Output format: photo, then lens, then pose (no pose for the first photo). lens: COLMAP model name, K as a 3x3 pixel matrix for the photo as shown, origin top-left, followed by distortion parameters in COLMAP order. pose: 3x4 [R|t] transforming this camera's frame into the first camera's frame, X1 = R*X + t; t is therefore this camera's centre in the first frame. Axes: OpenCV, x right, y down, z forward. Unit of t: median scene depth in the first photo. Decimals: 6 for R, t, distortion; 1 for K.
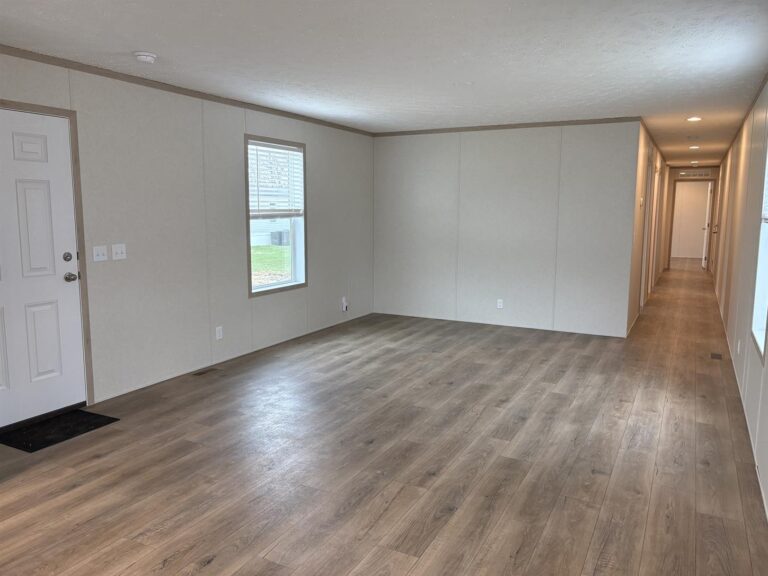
lens RADIAL K [[580.4, 0, 383.4], [0, 580.4, 284.4], [0, 0, 1]] dist [0.020951, -0.028111]
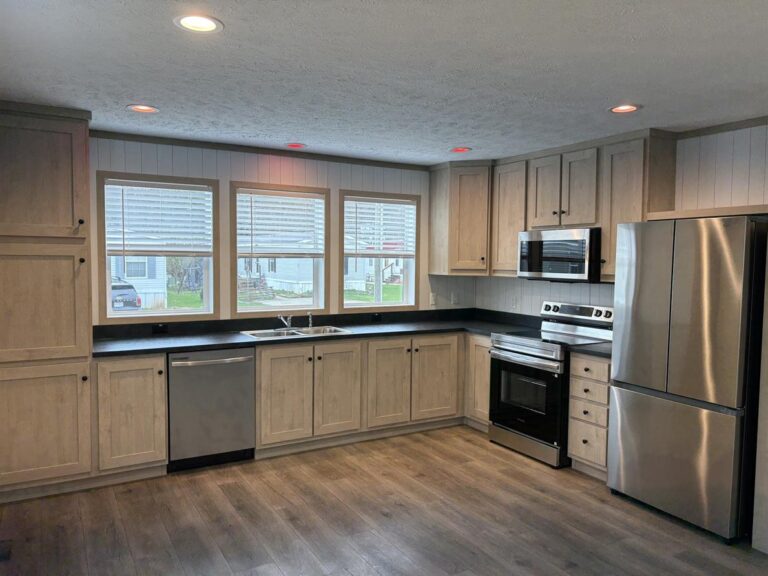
lens RADIAL K [[580.4, 0, 386.1], [0, 580.4, 288.1], [0, 0, 1]] dist [0.020951, -0.028111]
pose [[-0.527409, 0.026995, -0.849183, 0.835509], [-0.128789, 0.985405, 0.111314, -0.217137], [0.839794, 0.168073, -0.516235, 1.529523]]
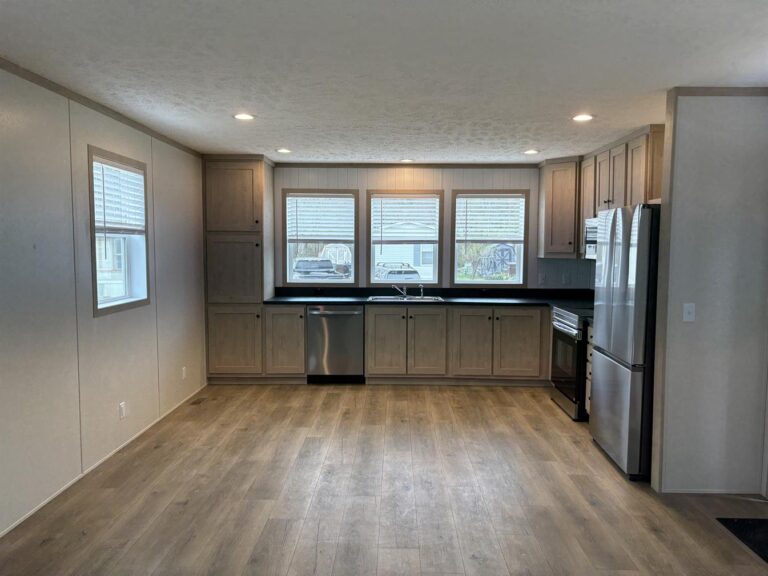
lens RADIAL K [[580.4, 0, 387.2], [0, 580.4, 287.9], [0, 0, 1]] dist [0.020951, -0.028111]
pose [[-0.890333, 0.016068, -0.455026, 0.705382], [-0.076270, 0.979993, 0.183840, -0.290440], [0.448876, 0.198383, -0.871295, 2.129377]]
